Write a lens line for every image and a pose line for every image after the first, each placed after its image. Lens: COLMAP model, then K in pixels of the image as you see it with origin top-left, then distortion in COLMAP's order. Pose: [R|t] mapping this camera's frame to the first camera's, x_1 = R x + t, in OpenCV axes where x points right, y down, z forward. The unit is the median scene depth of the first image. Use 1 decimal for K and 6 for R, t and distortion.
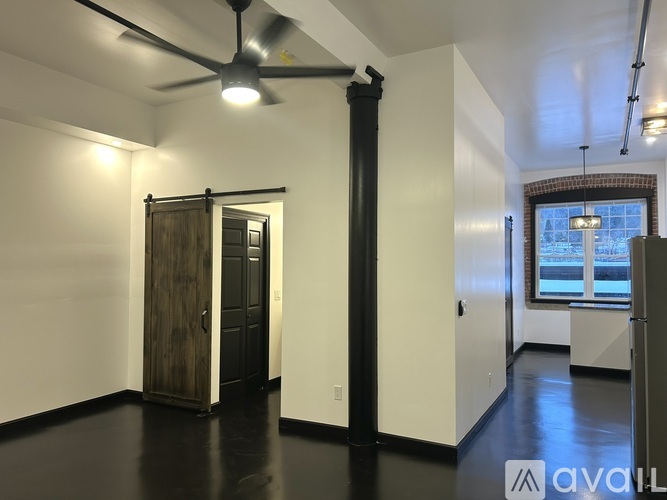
lens RADIAL K [[525.9, 0, 333.5], [0, 525.9, 250.0], [0, 0, 1]] dist [0.086521, -0.116134]
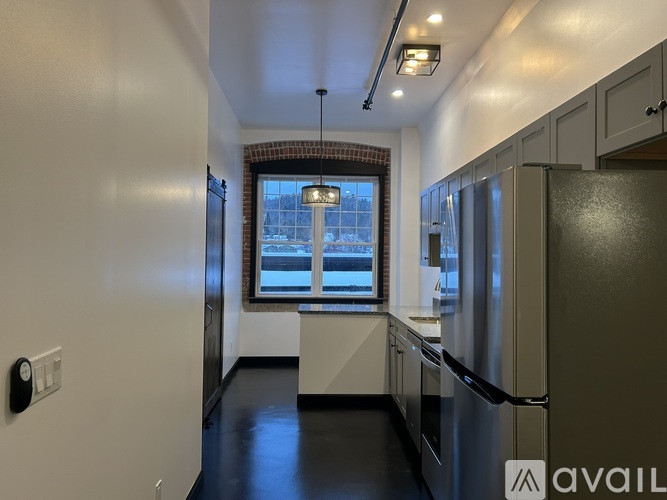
lens RADIAL K [[525.9, 0, 333.5], [0, 525.9, 250.0], [0, 0, 1]] dist [0.086521, -0.116134]
pose [[0.873057, 0.014643, 0.487397, 0.182686], [-0.023869, 0.999634, 0.012722, 0.019609], [-0.487033, -0.022741, 0.873088, 0.482234]]
